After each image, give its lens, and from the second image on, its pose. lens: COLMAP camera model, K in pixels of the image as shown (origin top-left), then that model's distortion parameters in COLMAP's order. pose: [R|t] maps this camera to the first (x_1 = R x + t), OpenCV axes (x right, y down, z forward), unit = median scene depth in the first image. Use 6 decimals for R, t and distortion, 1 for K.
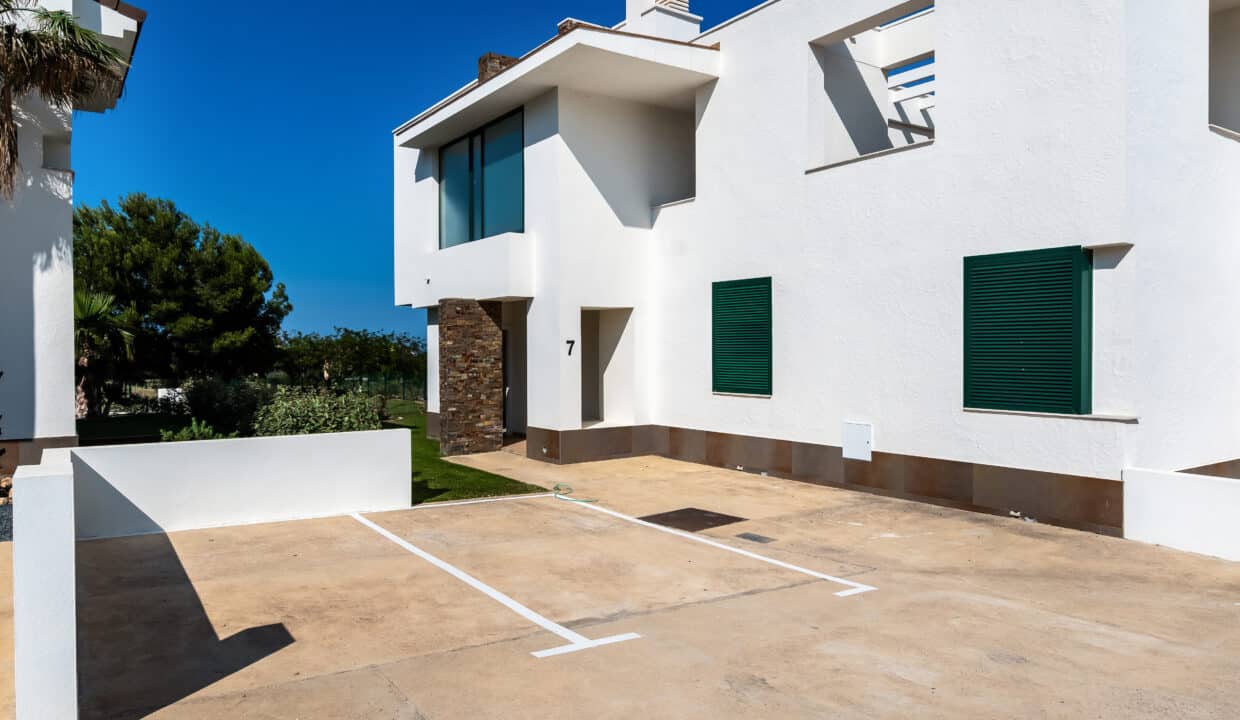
lens RADIAL K [[859.1, 0, 623.7], [0, 859.1, 353.3], [0, 0, 1]] dist [0.004510, 0.001431]
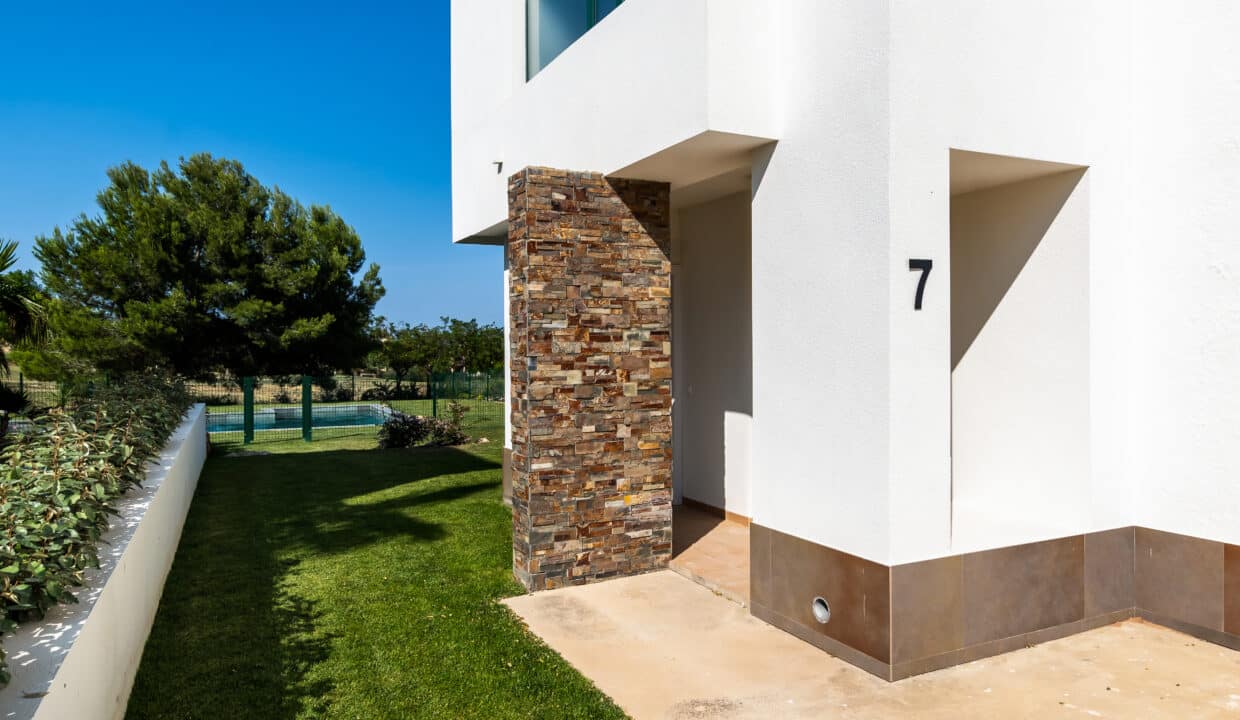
lens RADIAL K [[859.1, 0, 623.7], [0, 859.1, 353.3], [0, 0, 1]] dist [0.004510, 0.001431]
pose [[0.989944, -0.000628, -0.141456, -0.108528], [0.001102, 0.999994, 0.003276, 0.014737], [0.141453, -0.003399, 0.989939, 0.617450]]
